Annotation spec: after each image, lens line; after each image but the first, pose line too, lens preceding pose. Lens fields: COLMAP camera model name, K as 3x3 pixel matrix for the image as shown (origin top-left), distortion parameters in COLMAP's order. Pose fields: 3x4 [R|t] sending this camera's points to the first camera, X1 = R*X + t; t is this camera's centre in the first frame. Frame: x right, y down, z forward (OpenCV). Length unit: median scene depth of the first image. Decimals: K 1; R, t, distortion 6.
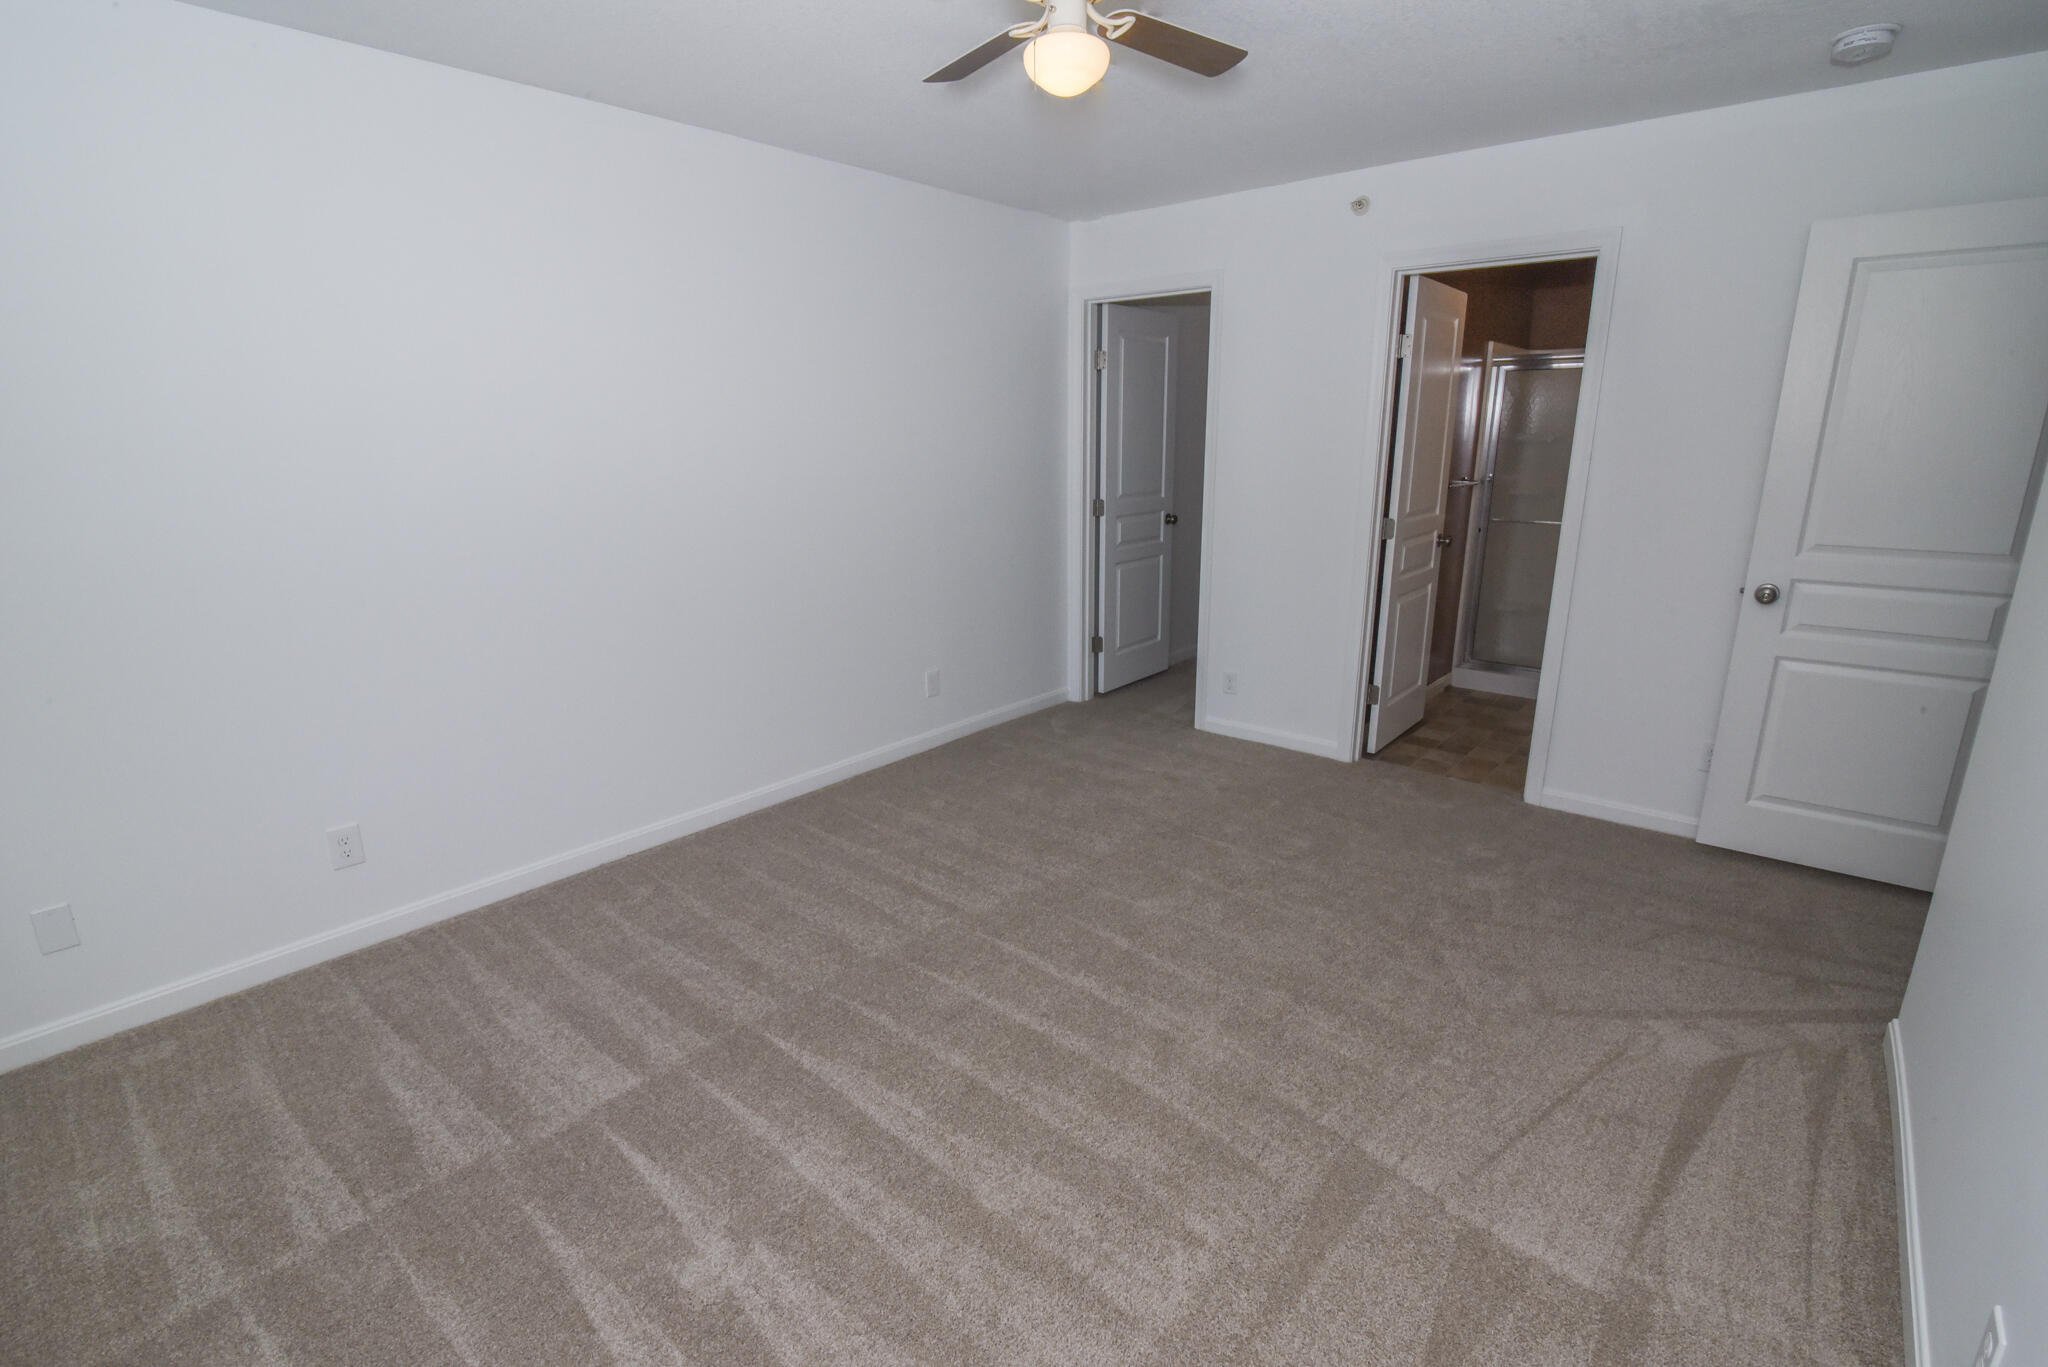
lens RADIAL K [[958.0, 0, 1024.0], [0, 958.0, 683.5], [0, 0, 1]] dist [-0.002966, -0.000539]
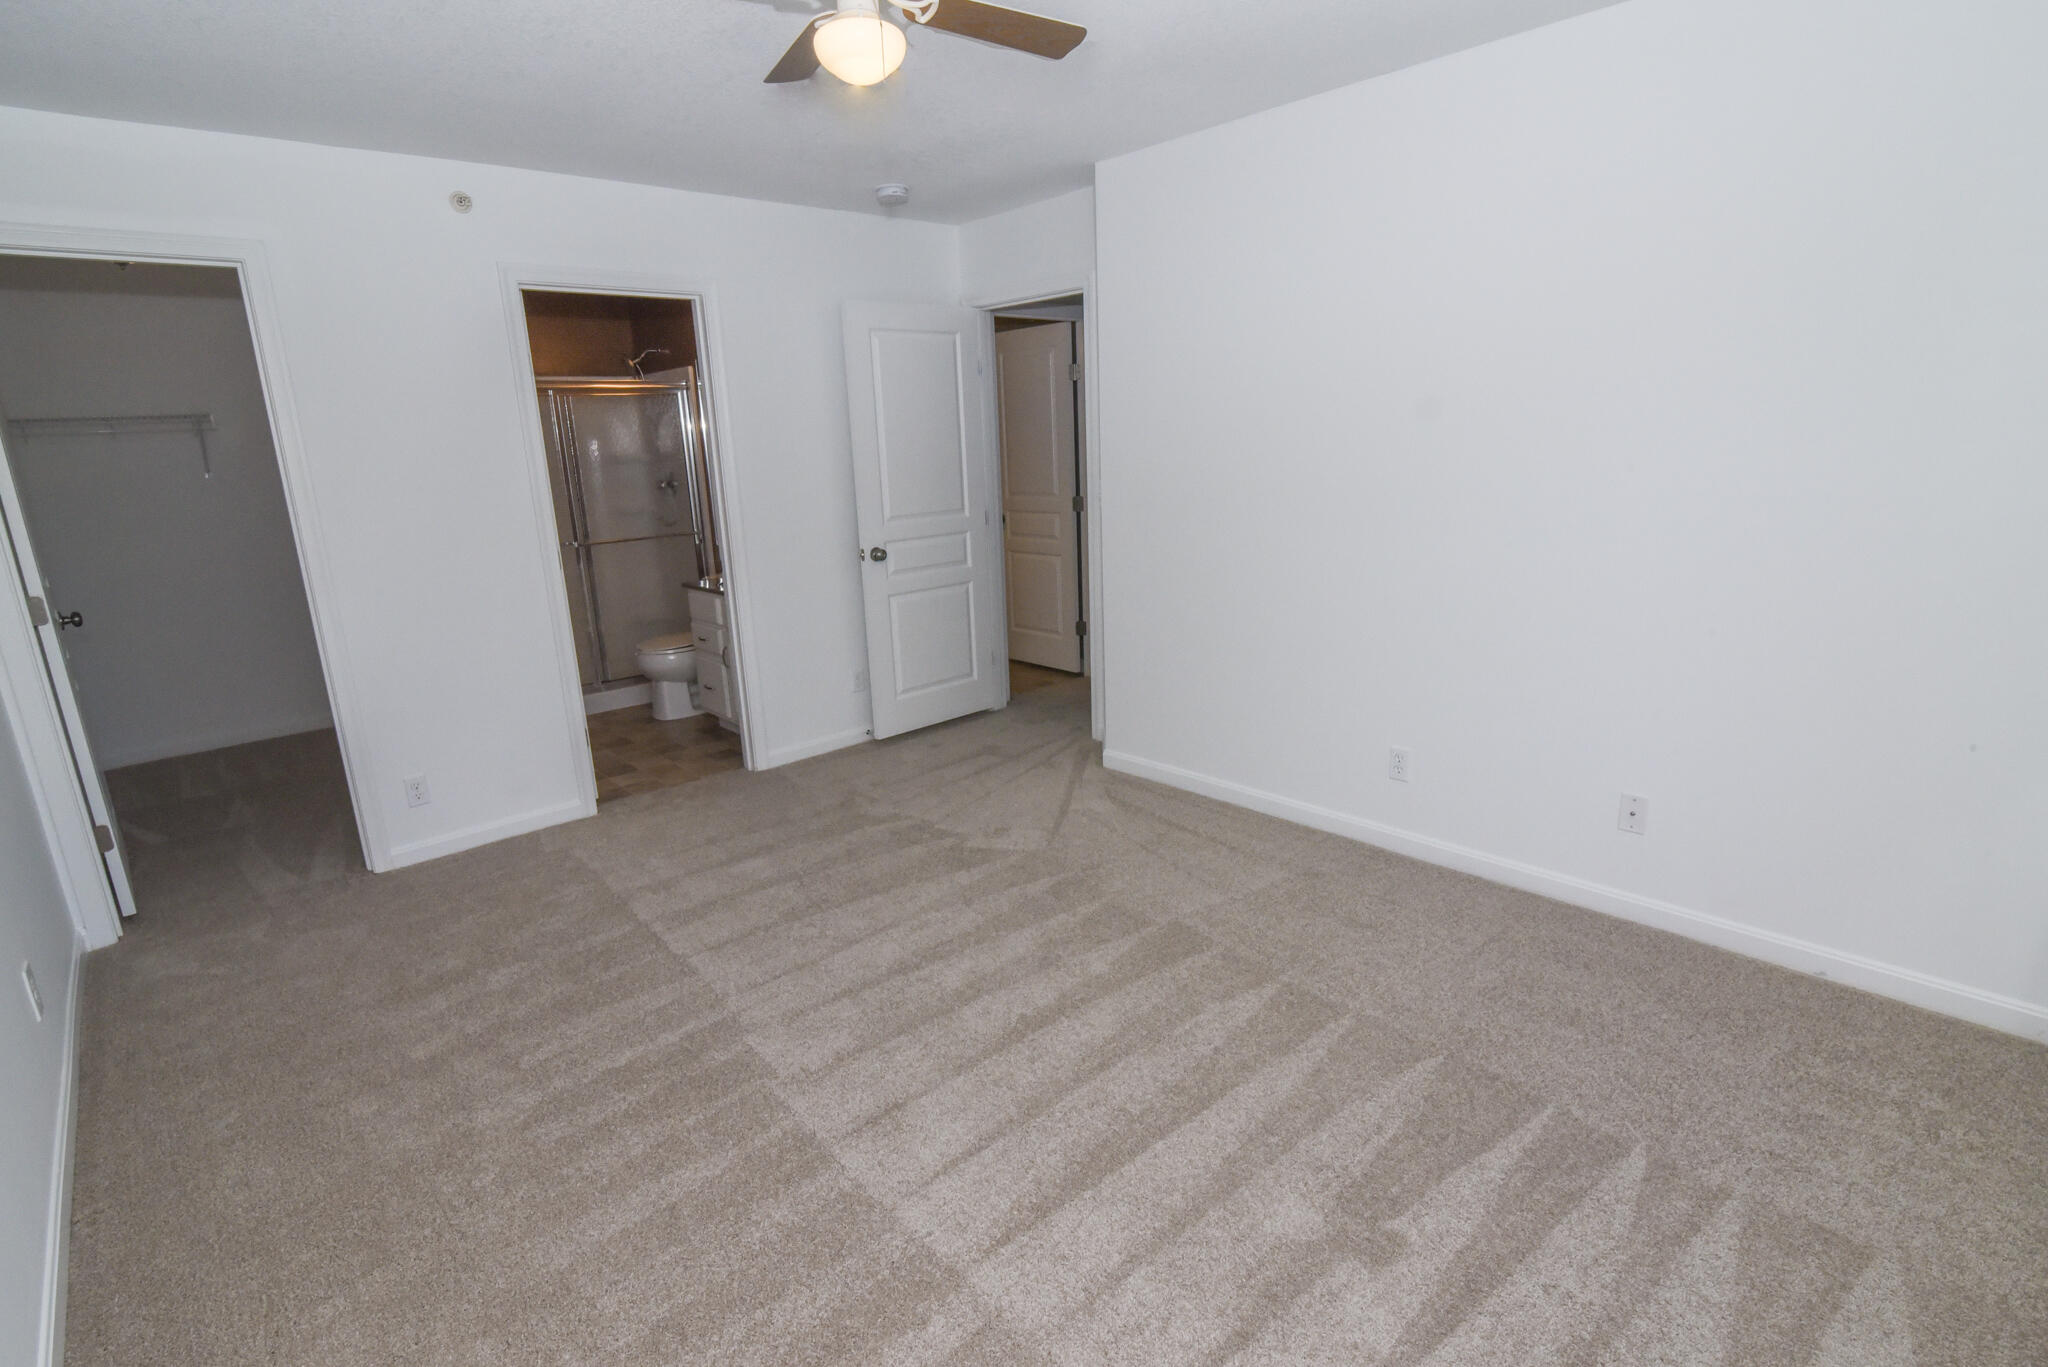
lens RADIAL K [[973.6, 0, 1024.0], [0, 973.6, 683.5], [0, 0, 1]] dist [-0.022739, -0.000401]
pose [[0.132883, -0.243269, 0.960813, -0.584432], [0.292062, 0.935977, 0.196588, -0.121641], [-0.947123, 0.254494, 0.195425, 0.500472]]
